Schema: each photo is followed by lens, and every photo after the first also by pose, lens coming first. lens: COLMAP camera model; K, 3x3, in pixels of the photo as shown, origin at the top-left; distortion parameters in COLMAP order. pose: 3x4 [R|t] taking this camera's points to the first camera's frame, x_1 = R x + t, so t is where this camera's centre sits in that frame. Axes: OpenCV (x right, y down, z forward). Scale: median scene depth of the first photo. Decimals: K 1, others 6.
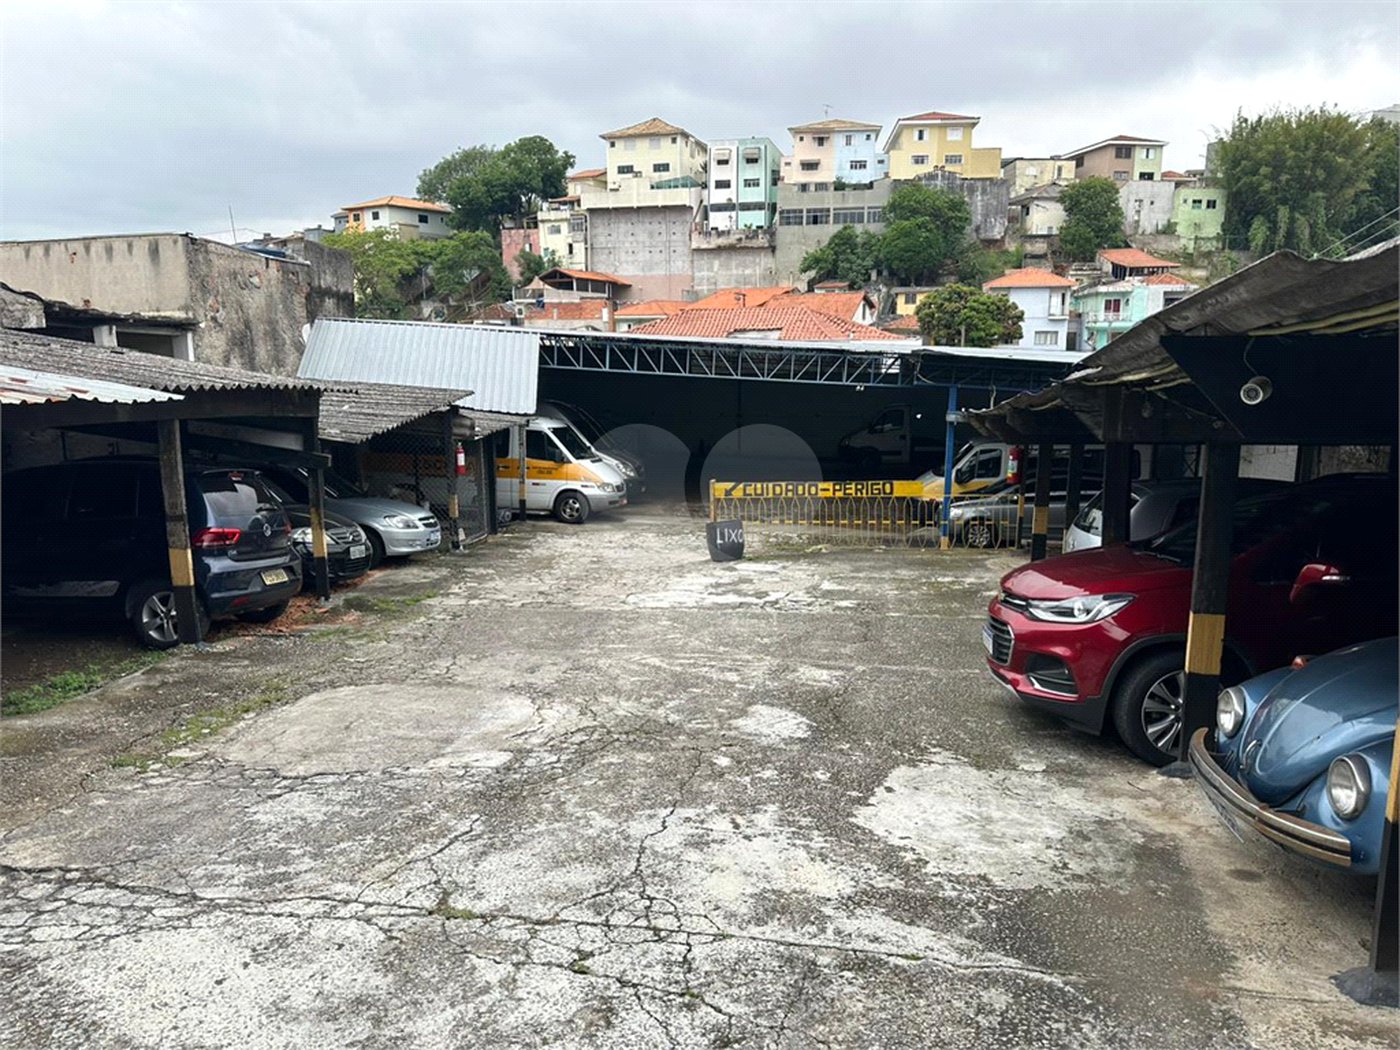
lens RADIAL K [[964.6, 0, 700.0], [0, 964.6, 525.0], [0, 0, 1]] dist [0.126120, -0.234828]
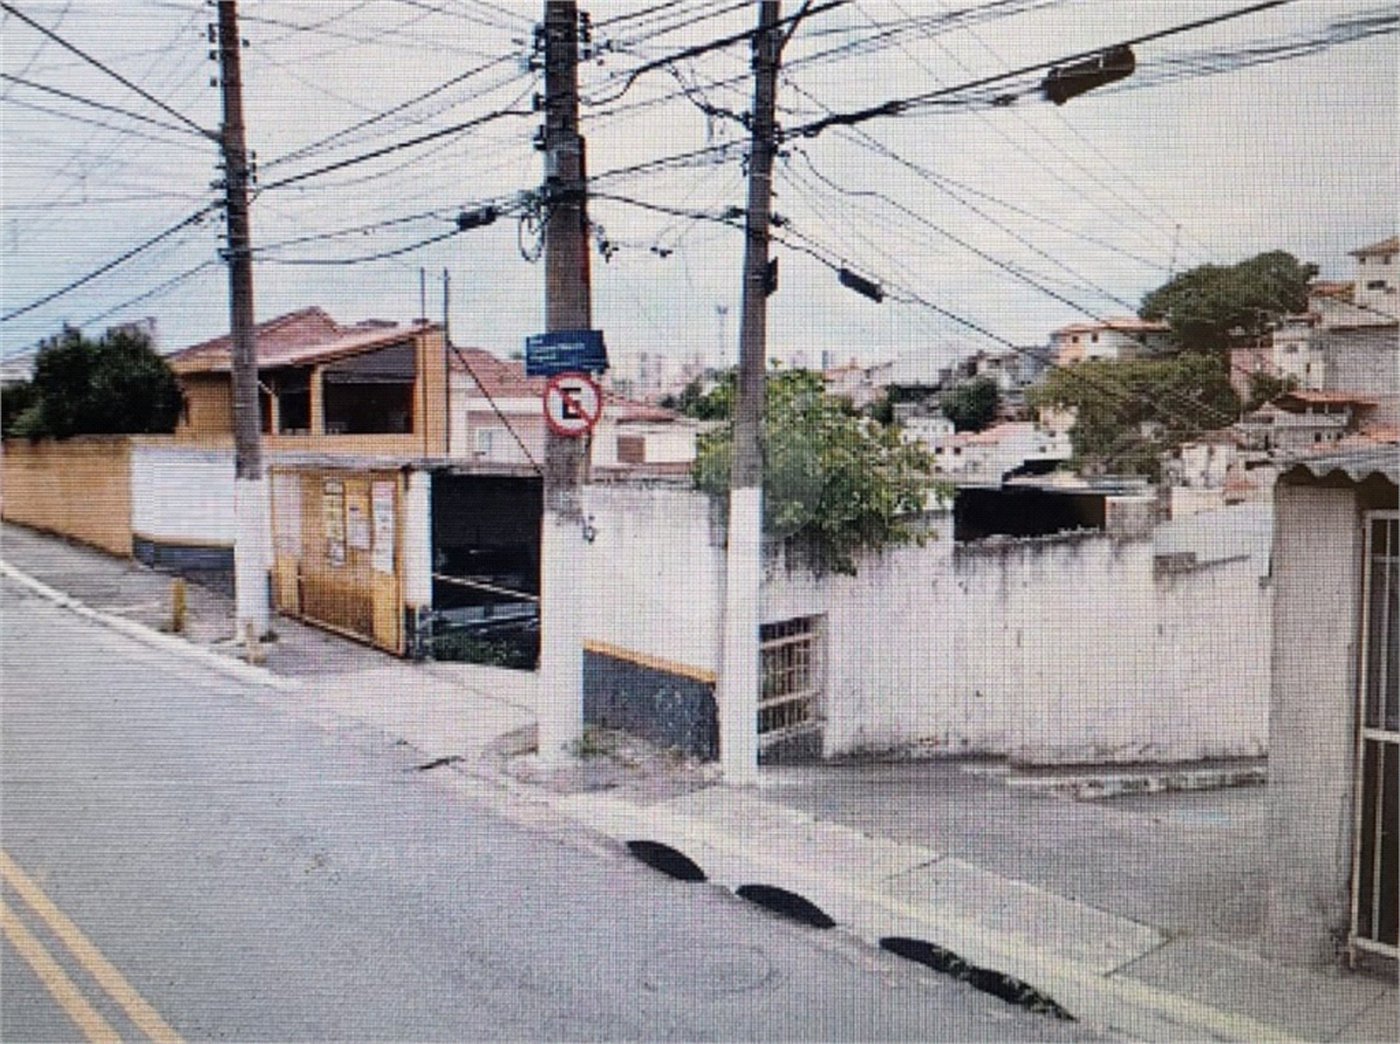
lens RADIAL K [[1223.1, 0, 700.0], [0, 1223.1, 522.0], [0, 0, 1]] dist [0.199183, -0.382164]
pose [[0.835395, 0.034903, -0.548540, 0.051346], [-0.096139, 0.991876, -0.083302, 0.024954], [0.541176, 0.122326, 0.831964, -0.340249]]
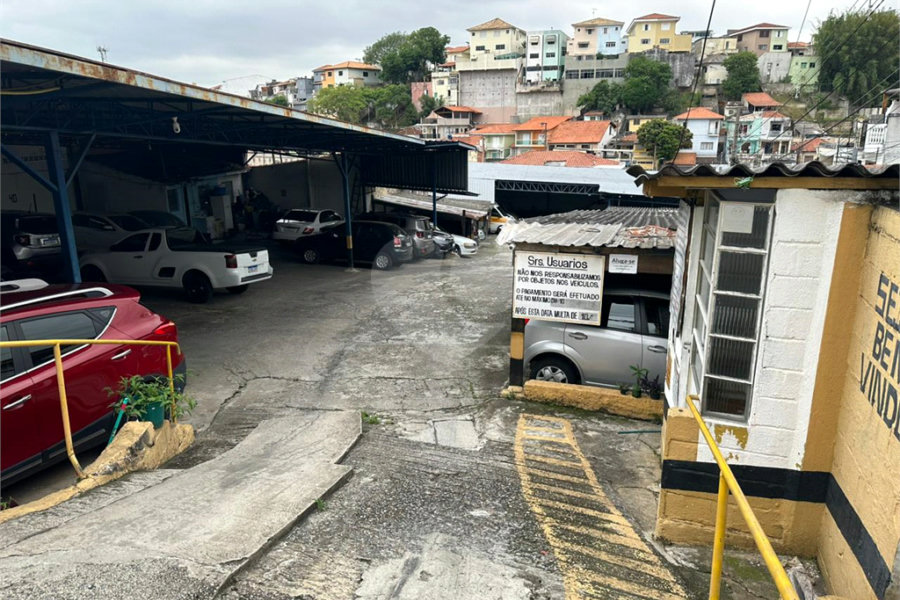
lens RADIAL K [[623.1, 0, 450.0], [0, 623.1, 300.0], [0, 0, 1]] dist [0.065354, -0.086577]
pose [[0.995717, 0.015331, -0.091170, -0.019899], [-0.007873, 0.996634, 0.081603, 0.008496], [0.092114, -0.080536, 0.992486, -0.215358]]
